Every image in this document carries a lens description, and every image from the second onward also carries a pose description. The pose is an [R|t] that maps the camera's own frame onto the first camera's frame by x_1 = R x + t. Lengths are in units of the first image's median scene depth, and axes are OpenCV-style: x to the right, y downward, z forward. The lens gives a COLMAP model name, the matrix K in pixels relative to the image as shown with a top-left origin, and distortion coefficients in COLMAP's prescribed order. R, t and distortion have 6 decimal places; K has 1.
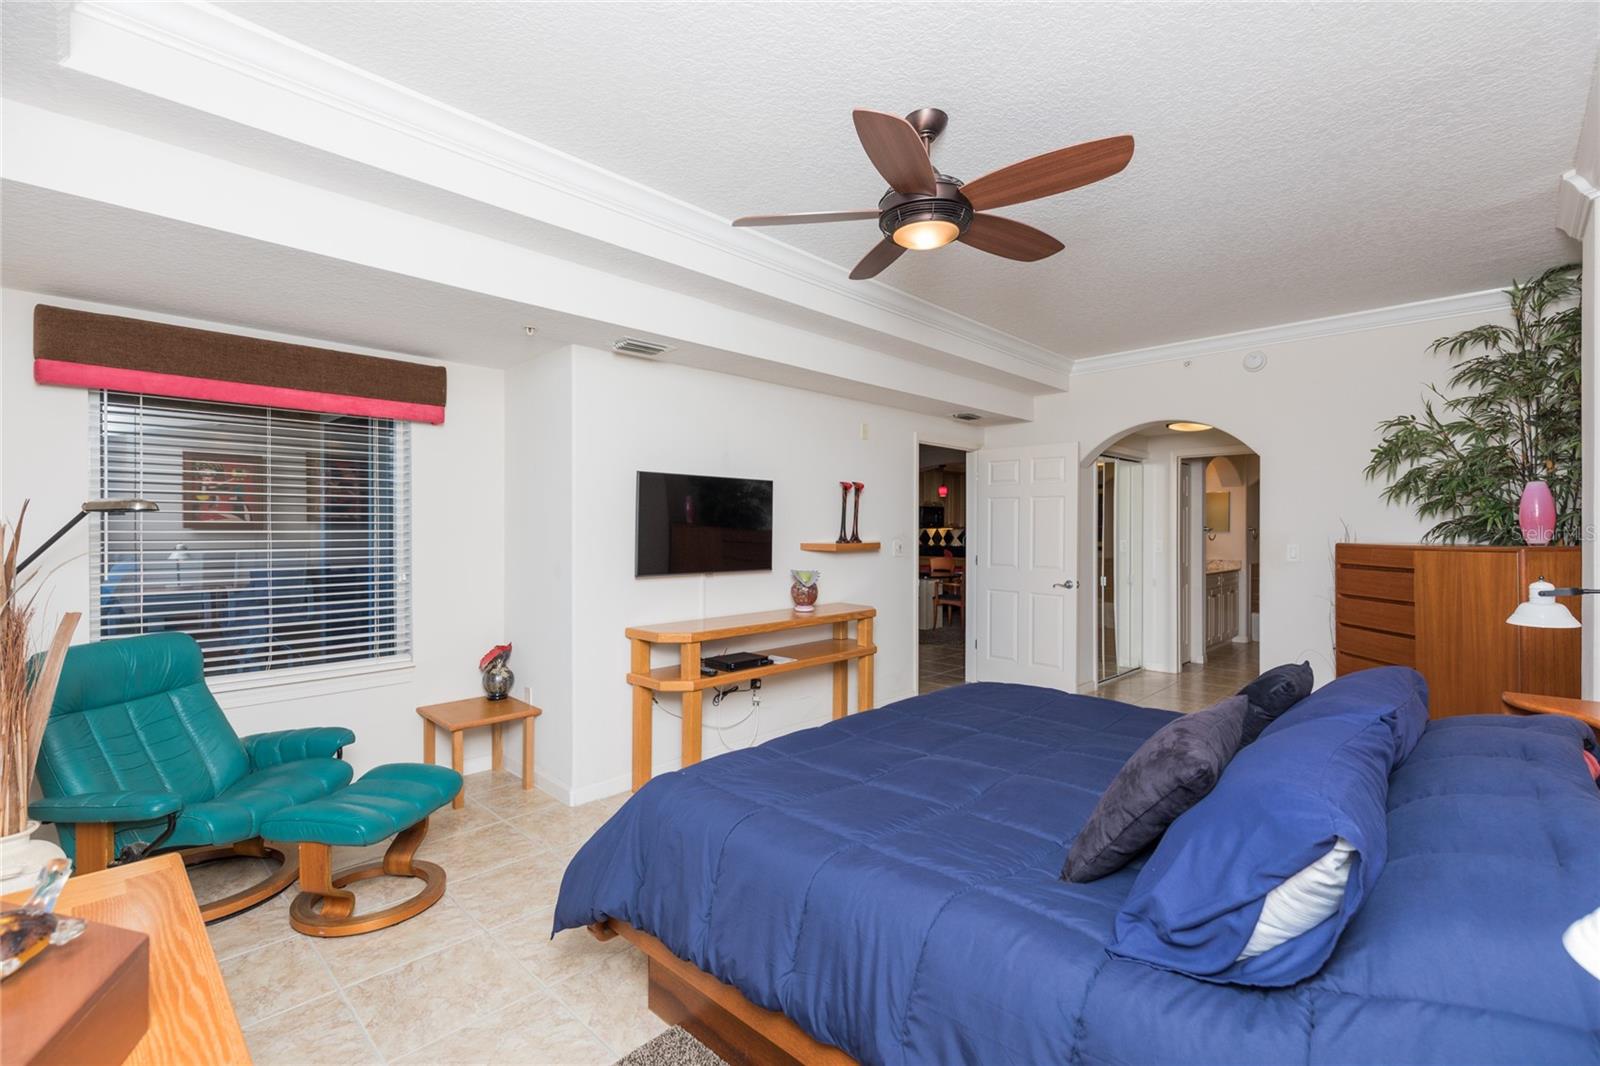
lens RADIAL K [[718.6, 0, 801.3], [0, 718.6, 528.3], [0, 0, 1]] dist [0.000949, 0.000457]
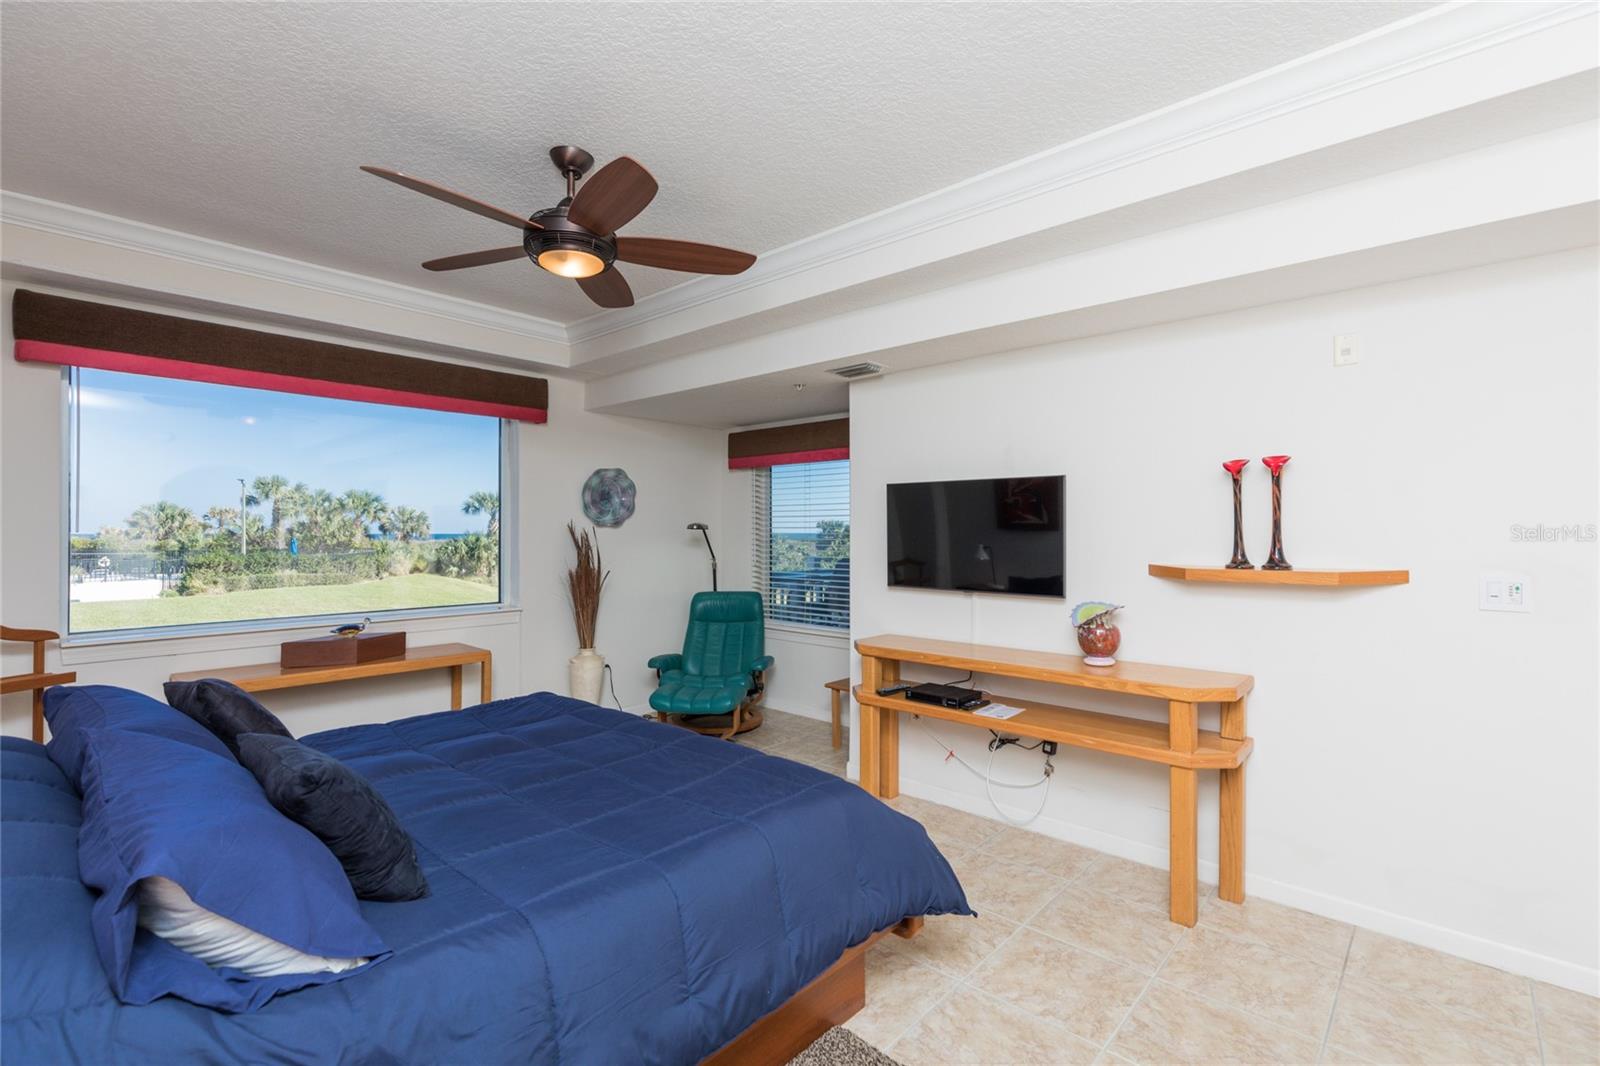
lens RADIAL K [[718.6, 0, 801.3], [0, 718.6, 528.3], [0, 0, 1]] dist [0.000949, 0.000457]
pose [[0.022346, -0.006985, -0.999726, 0.670284], [-0.003571, 0.999969, -0.007067, -0.006469], [0.999744, 0.003728, 0.022321, 0.708744]]
